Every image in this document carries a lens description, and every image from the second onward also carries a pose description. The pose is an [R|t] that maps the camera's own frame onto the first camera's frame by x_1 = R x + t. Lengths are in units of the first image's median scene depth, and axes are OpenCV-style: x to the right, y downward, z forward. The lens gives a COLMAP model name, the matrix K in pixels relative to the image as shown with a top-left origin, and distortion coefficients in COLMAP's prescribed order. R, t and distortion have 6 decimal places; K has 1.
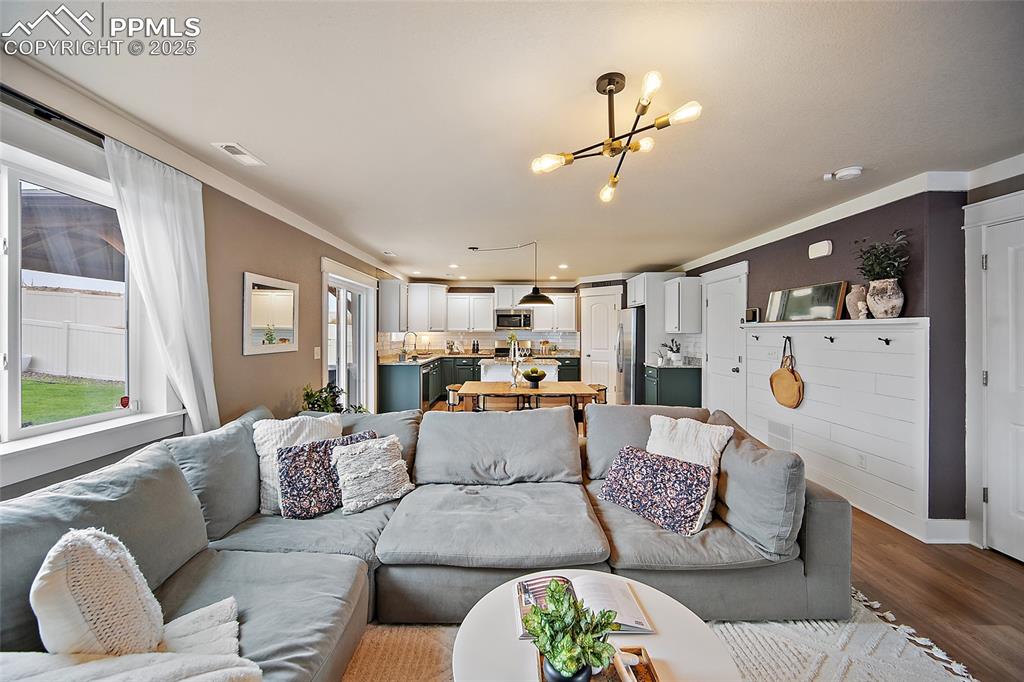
lens RADIAL K [[407.1, 0, 509.7], [0, 407.1, 331.8], [0, 0, 1]] dist [-0.003013, 0.000491]
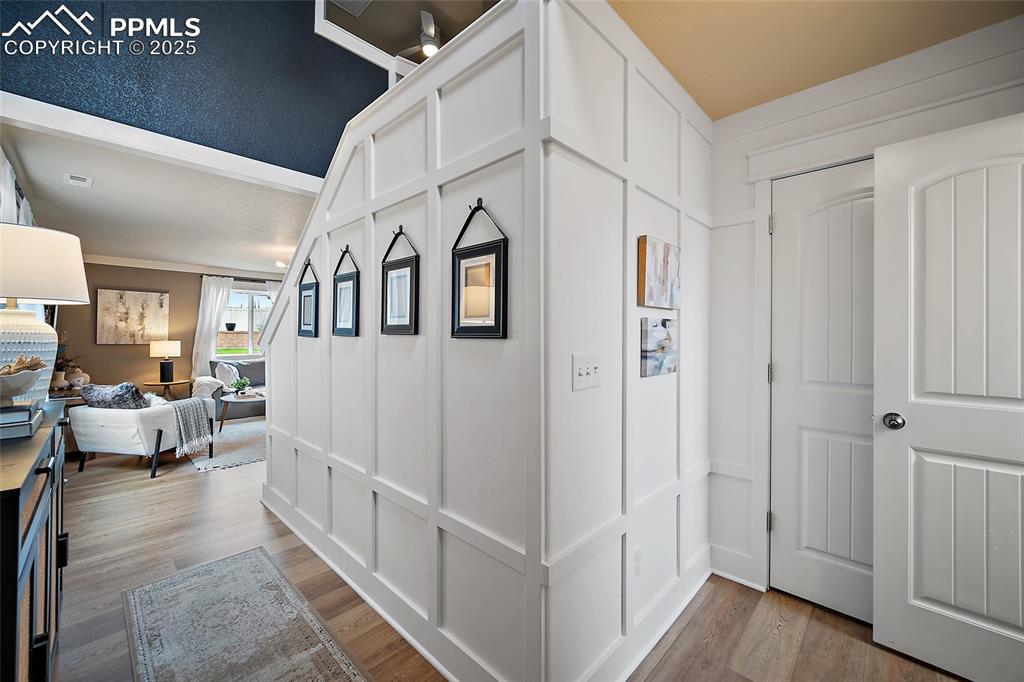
lens RADIAL K [[407.1, 0, 513.0], [0, 407.1, 334.3], [0, 0, 1]] dist [-0.003013, 0.000491]
pose [[0.719848, -0.002967, -0.694125, 1.669441], [-0.000576, 0.999988, -0.004872, 0.028618], [0.694132, 0.003906, 0.719838, -0.093682]]
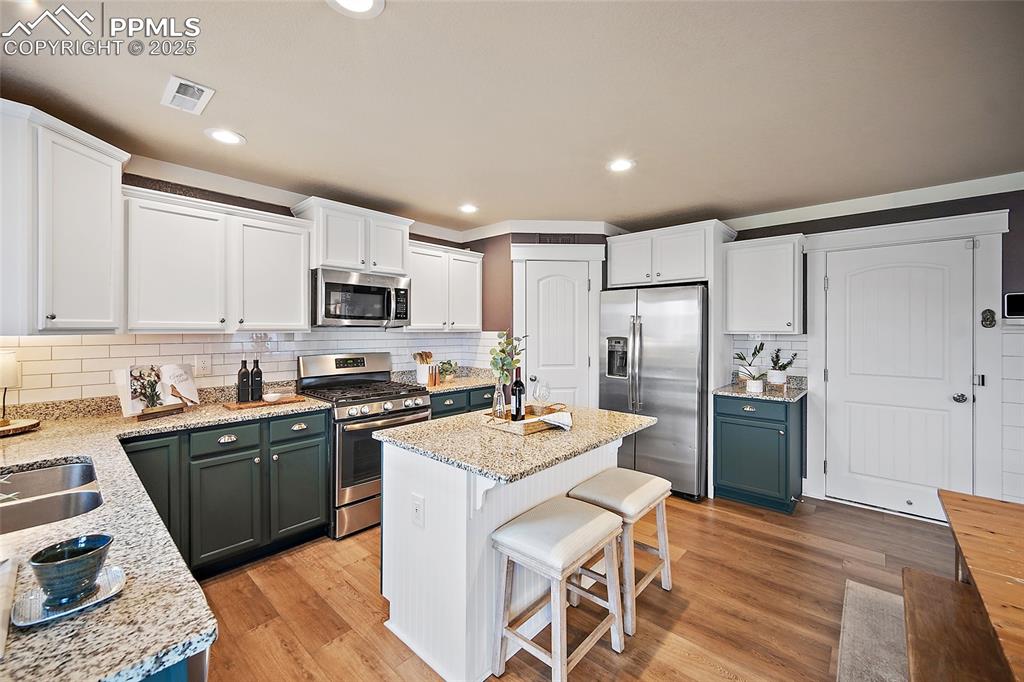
lens RADIAL K [[407.1, 0, 511.6], [0, 407.1, 330.7], [0, 0, 1]] dist [-0.003013, 0.000491]
pose [[0.674363, -0.001961, 0.738397, -0.378058], [-0.000731, 0.999994, 0.003323, -0.005619], [-0.738399, -0.002780, 0.674358, 1.342966]]
